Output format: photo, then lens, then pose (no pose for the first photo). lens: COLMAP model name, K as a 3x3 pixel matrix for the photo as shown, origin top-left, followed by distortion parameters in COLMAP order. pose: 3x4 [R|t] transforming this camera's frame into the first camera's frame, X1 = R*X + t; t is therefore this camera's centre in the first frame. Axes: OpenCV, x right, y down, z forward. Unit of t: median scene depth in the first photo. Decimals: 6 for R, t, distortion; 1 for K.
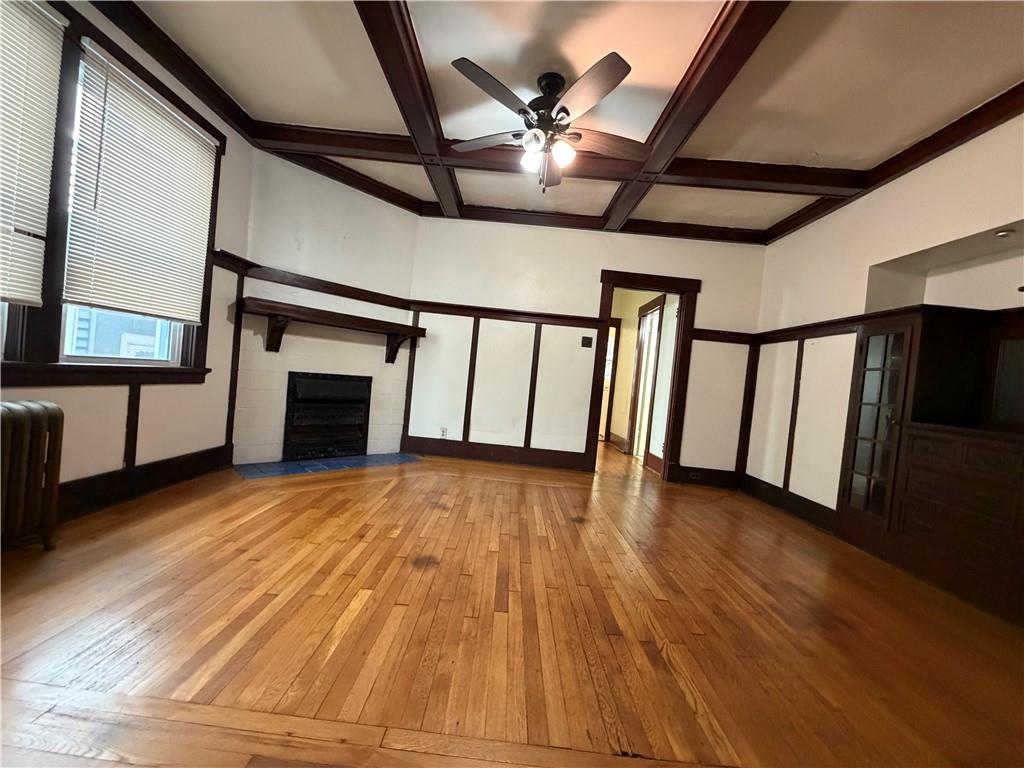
lens RADIAL K [[407.6, 0, 508.4], [0, 407.6, 385.5], [0, 0, 1]] dist [0.001016, 0.000072]
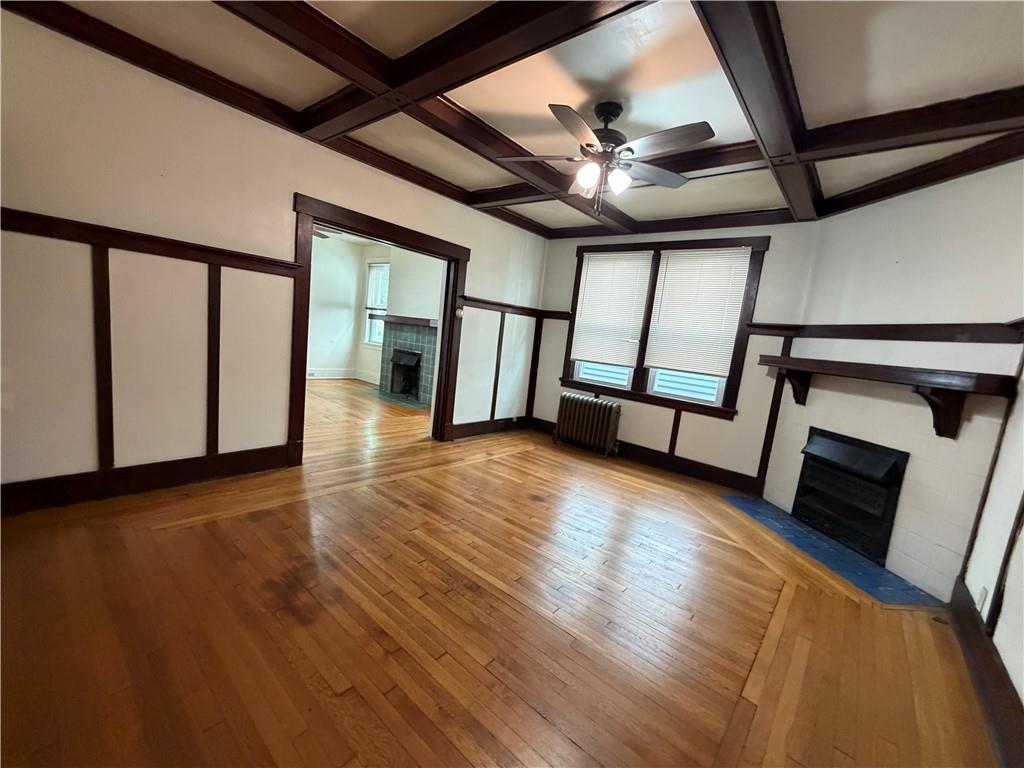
lens RADIAL K [[407.6, 0, 508.4], [0, 407.6, 385.5], [0, 0, 1]] dist [0.001016, 0.000072]
pose [[-0.625215, -0.065823, -0.777672, 0.736603], [-0.186668, 0.980128, 0.067114, -0.066419], [0.757800, 0.187127, -0.625078, 1.152953]]
